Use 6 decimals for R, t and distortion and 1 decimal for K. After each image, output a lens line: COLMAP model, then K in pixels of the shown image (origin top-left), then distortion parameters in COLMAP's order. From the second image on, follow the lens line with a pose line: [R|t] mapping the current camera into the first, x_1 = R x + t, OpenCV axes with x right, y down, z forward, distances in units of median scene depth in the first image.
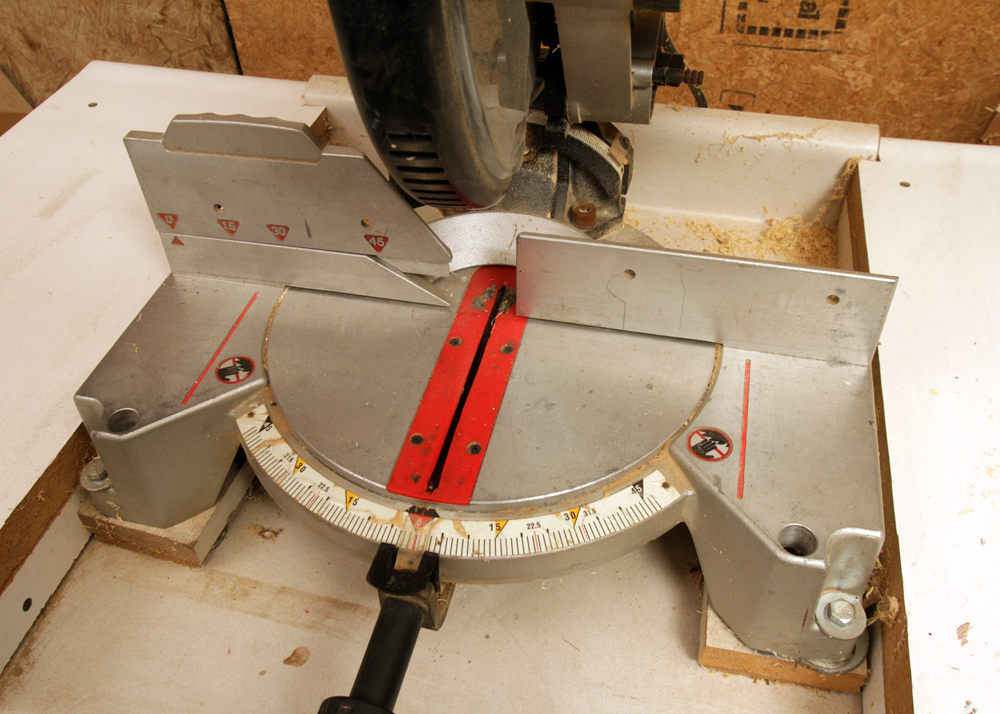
lens RADIAL K [[871.3, 0, 497.5], [0, 871.3, 356.0], [0, 0, 1]] dist [-0.048496, 0.006118]
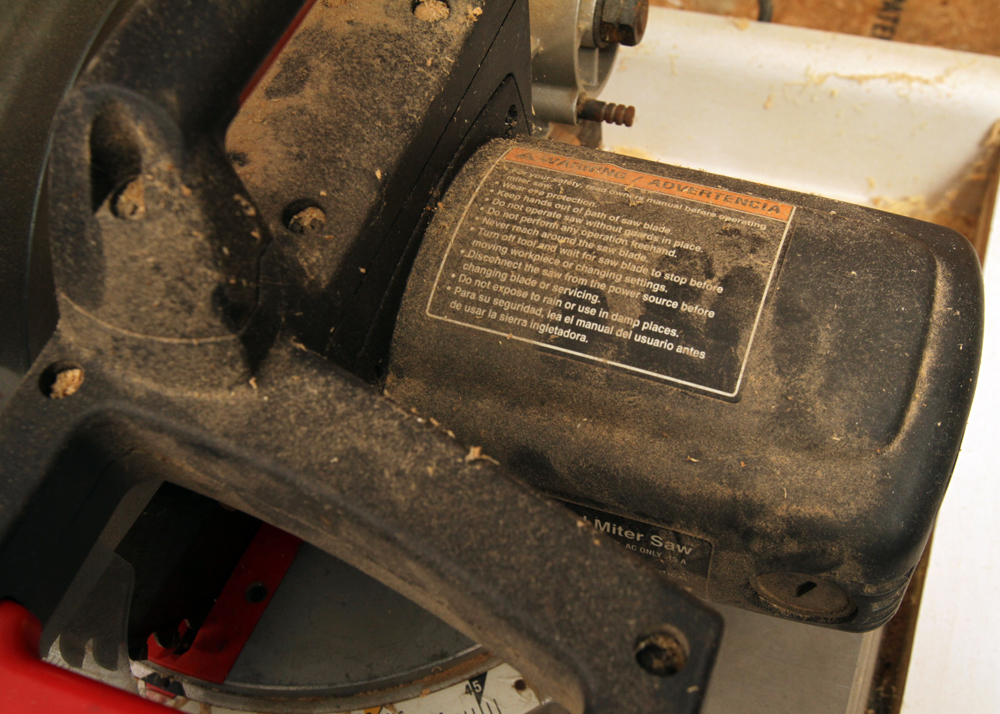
lens RADIAL K [[1113.0, 0, 501.9], [0, 1113.0, 360.0], [0, 0, 1]] dist [-0.062077, 0.000000]
pose [[0.985967, 0.078556, -0.147302, 0.176540], [-0.062731, 0.992042, 0.109164, -0.116357], [0.154705, -0.098392, 0.983049, 0.120909]]
